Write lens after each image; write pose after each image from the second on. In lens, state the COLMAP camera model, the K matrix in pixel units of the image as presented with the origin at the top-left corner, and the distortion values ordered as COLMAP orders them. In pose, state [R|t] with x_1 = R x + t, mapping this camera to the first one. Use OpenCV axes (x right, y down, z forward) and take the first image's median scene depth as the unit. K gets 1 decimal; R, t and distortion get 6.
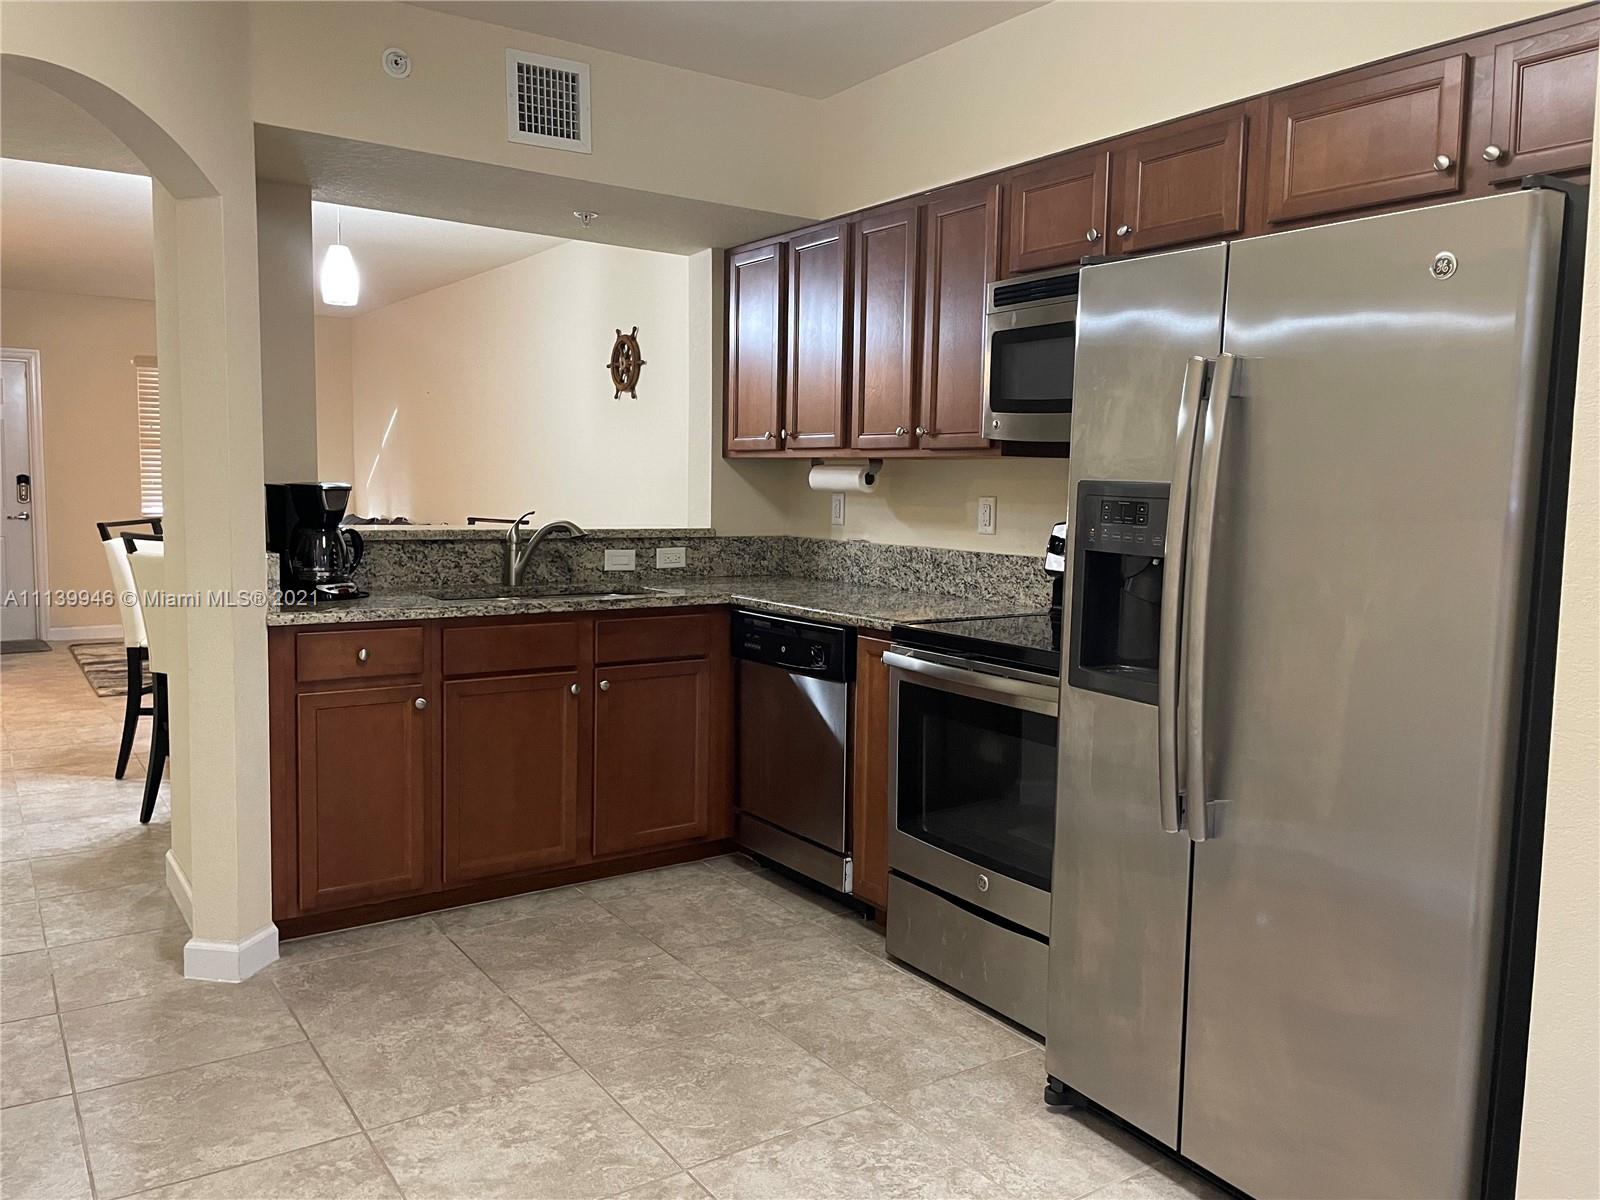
lens RADIAL K [[1196.5, 0, 803.3], [0, 1196.5, 602.5], [0, 0, 1]] dist [0.039910, -0.049910]
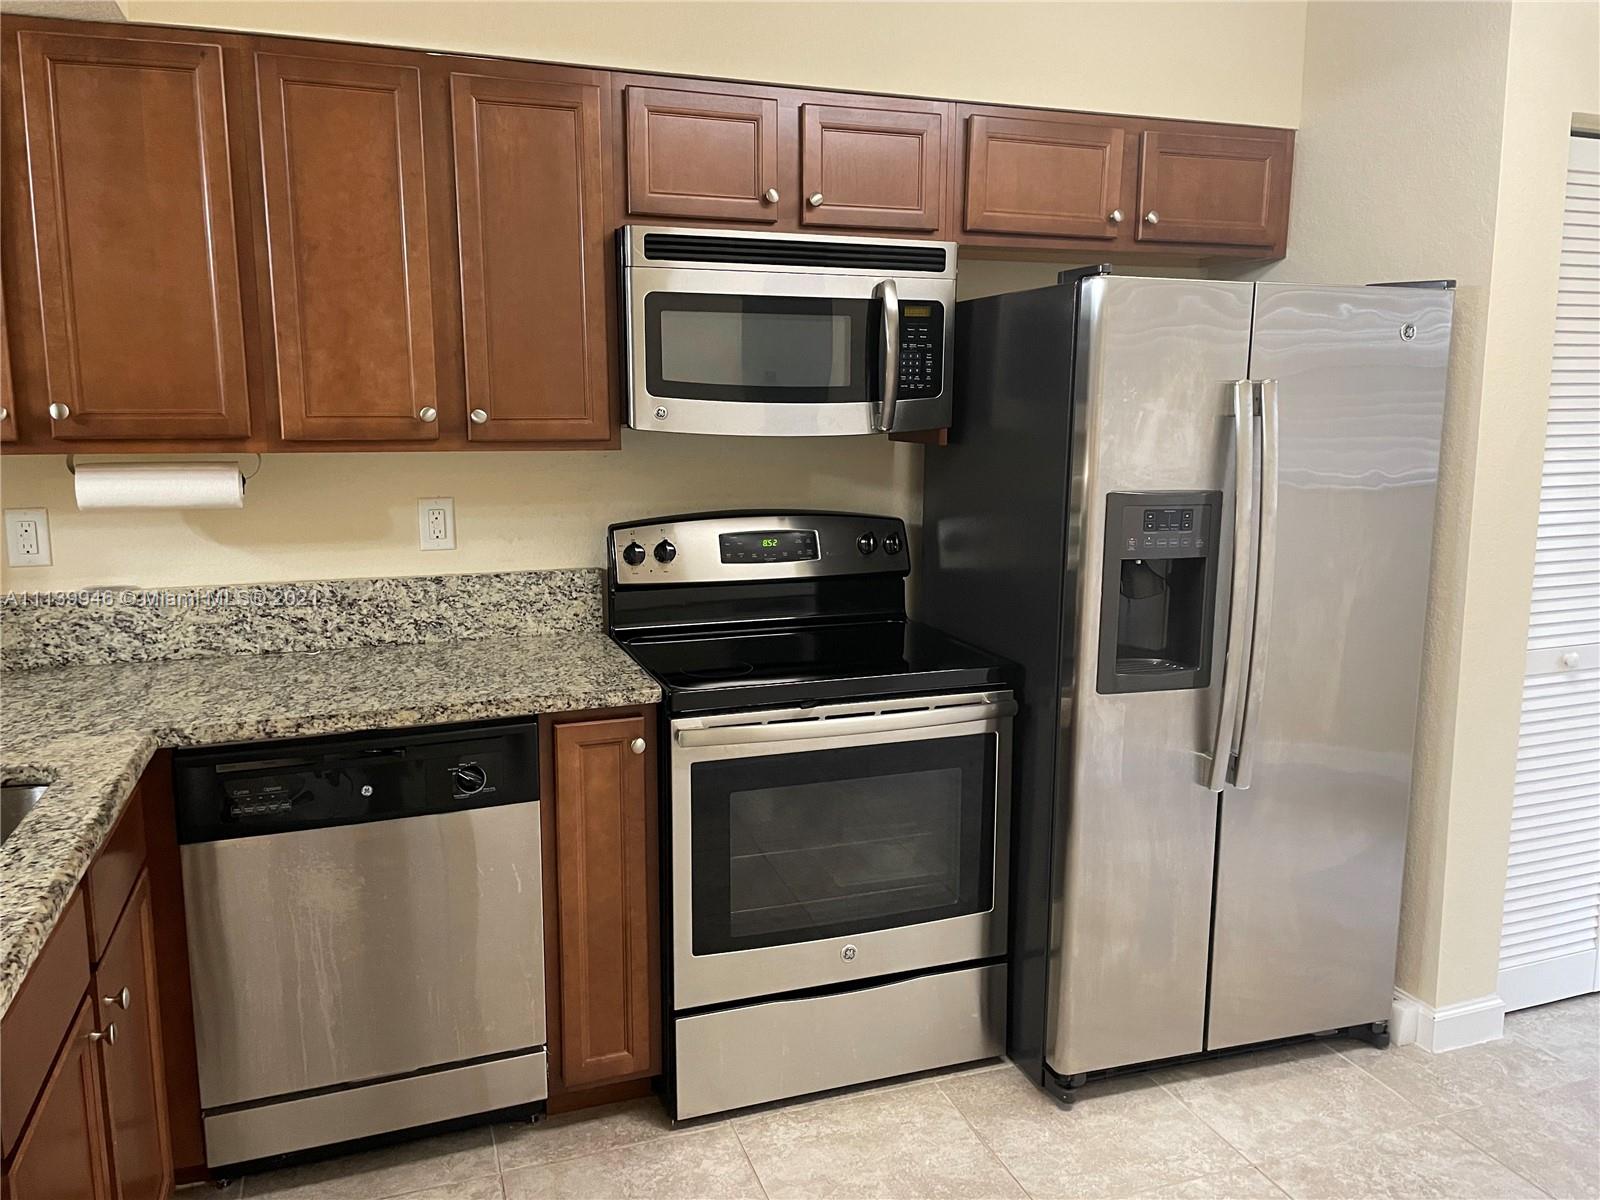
lens RADIAL K [[1196.5, 0, 795.2], [0, 1196.5, 587.1], [0, 0, 1]] dist [0.039910, -0.049910]
pose [[0.259516, -0.168023, 0.951010, -0.508448], [0.102575, 0.983974, 0.145856, -0.124529], [-0.960276, 0.059698, 0.272592, 0.625158]]
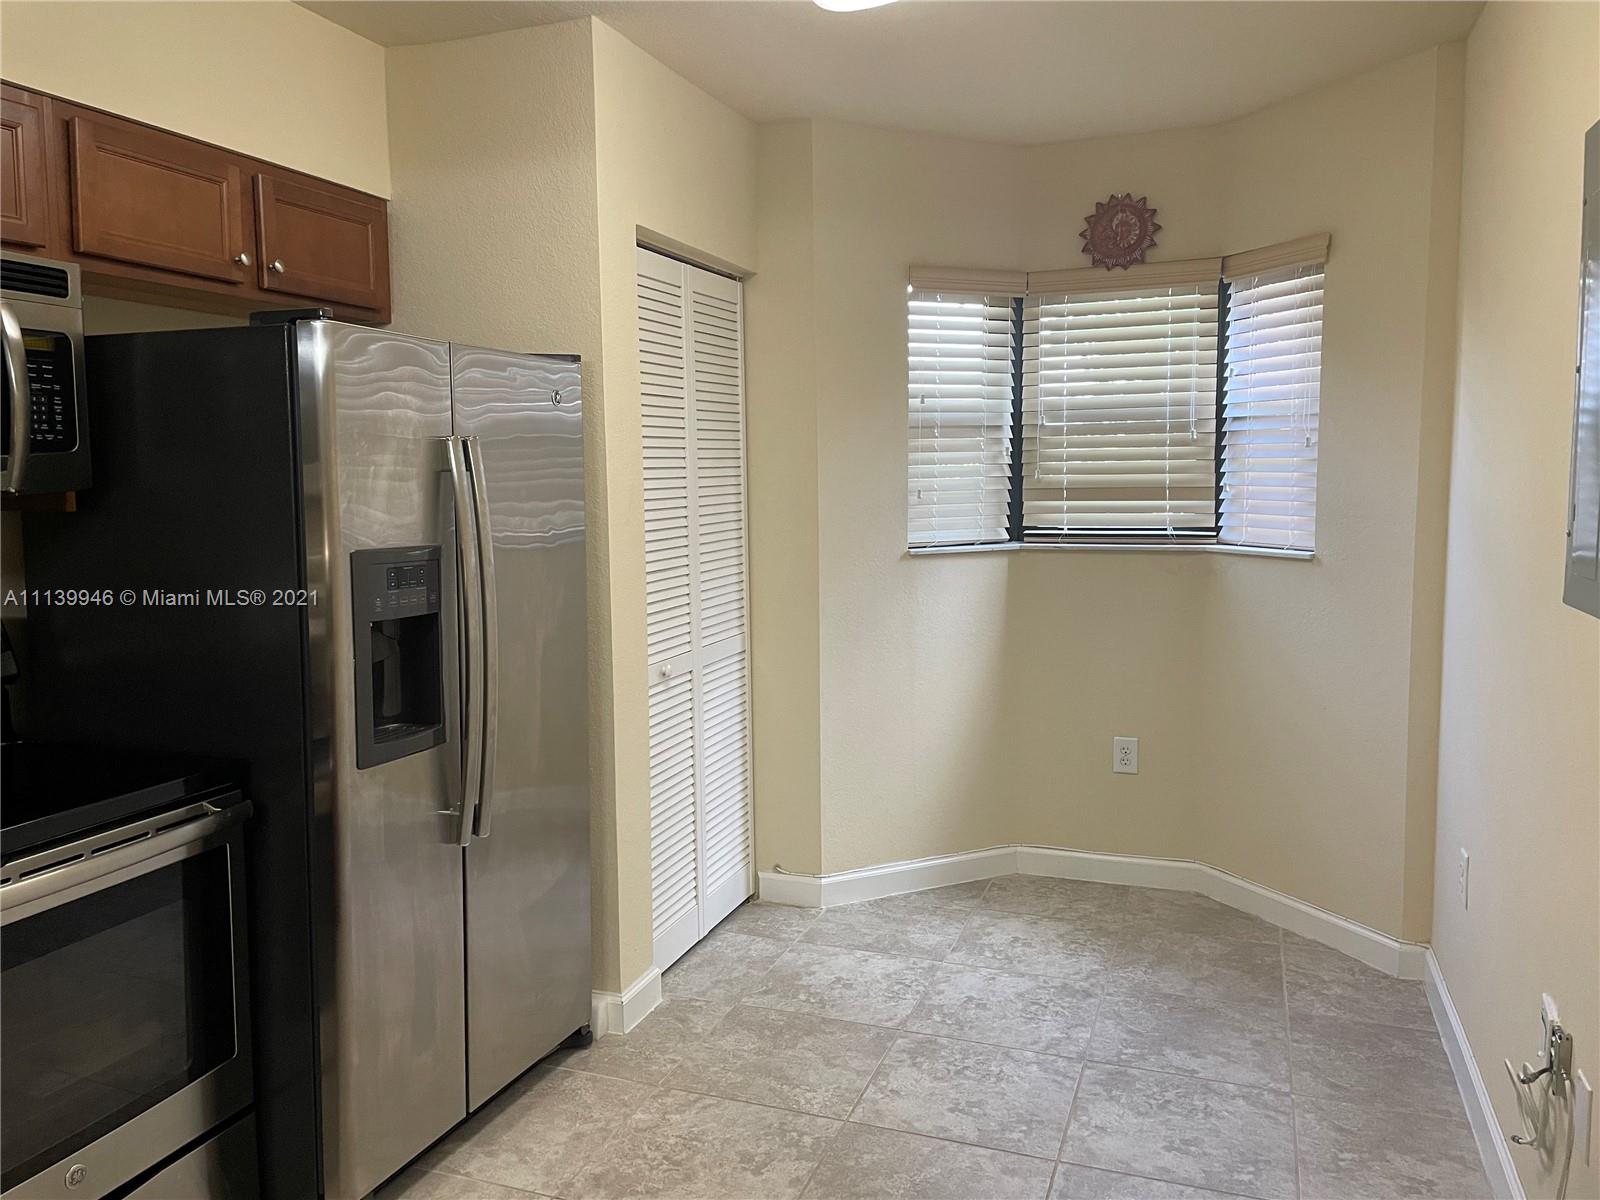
lens RADIAL K [[1196.5, 0, 797.8], [0, 1196.5, 586.8], [0, 0, 1]] dist [0.039910, -0.049910]
pose [[-0.581525, -0.094305, 0.808044, -0.462173], [0.076084, 0.982601, 0.169433, -0.131073], [-0.809963, 0.160009, -0.564231, 0.794634]]
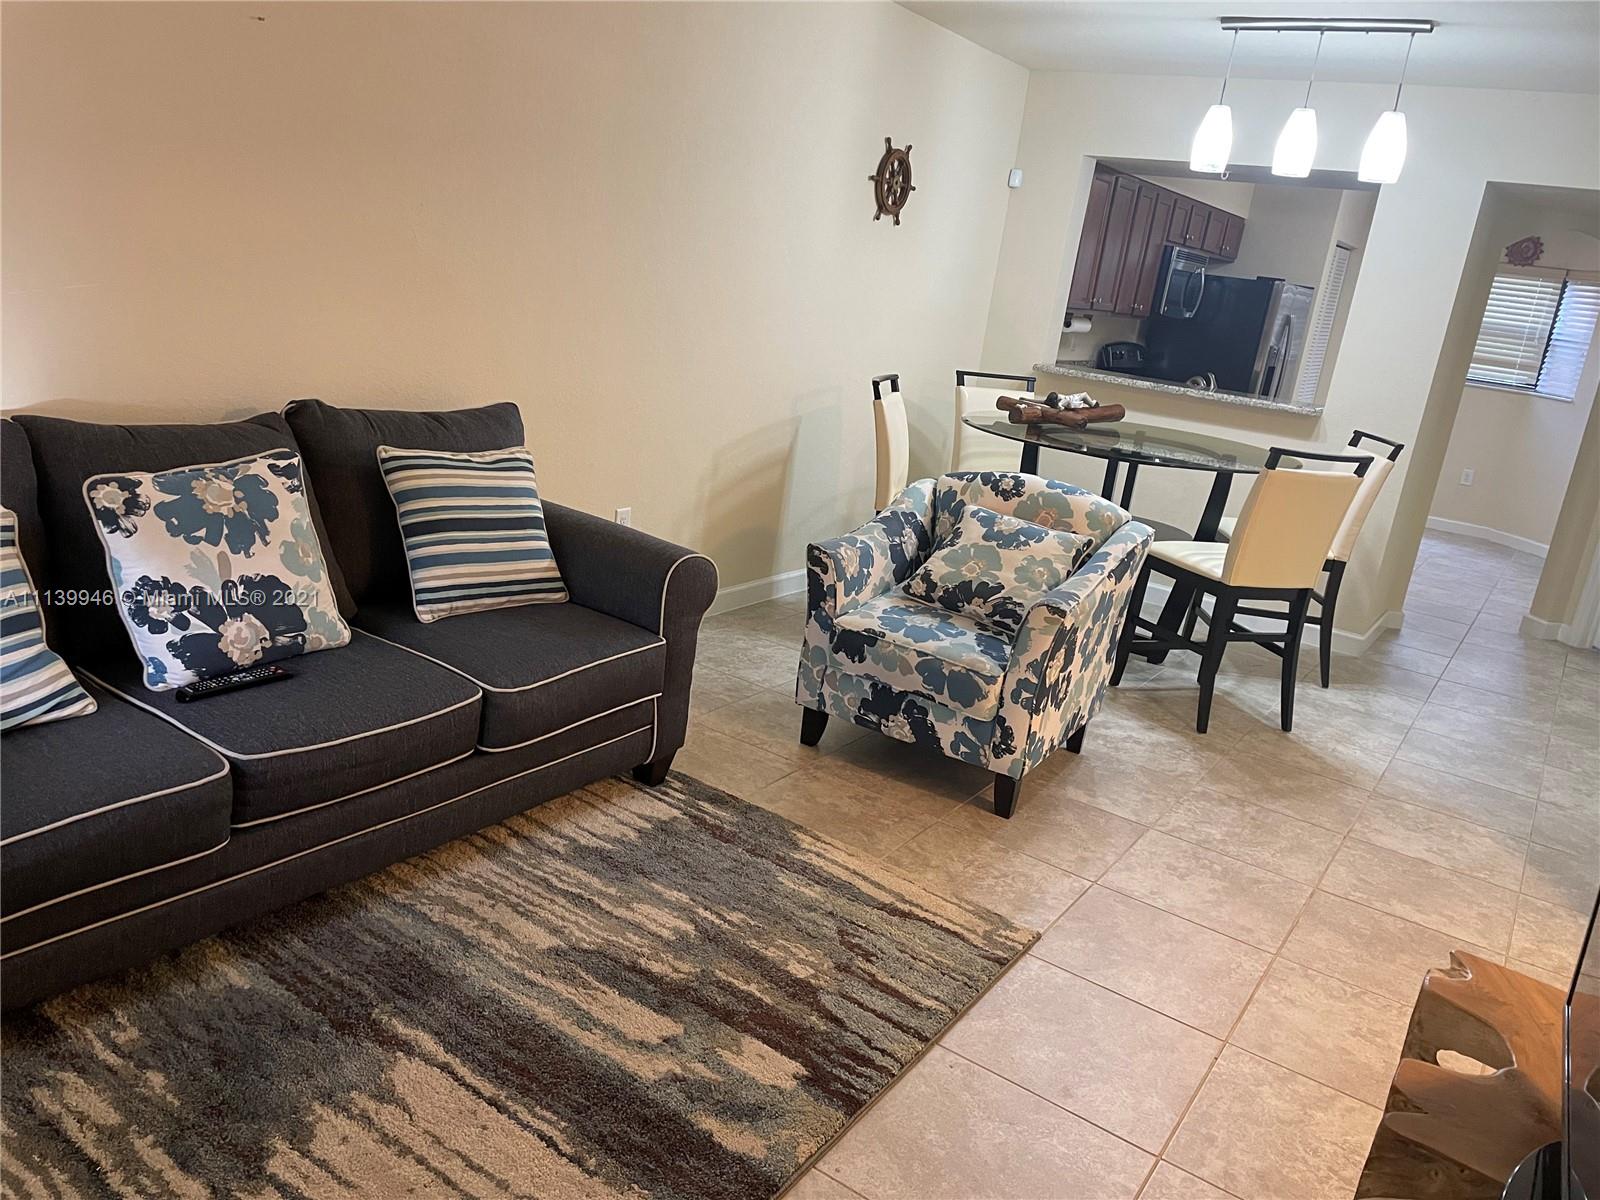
lens RADIAL K [[1196.5, 0, 797.8], [0, 1196.5, 597.2], [0, 0, 1]] dist [0.039910, -0.049910]
pose [[-0.354544, -0.324903, 0.876777, -1.065183], [-0.039230, 0.942032, 0.333221, -0.237055], [-0.934216, 0.083746, -0.346737, 1.544621]]
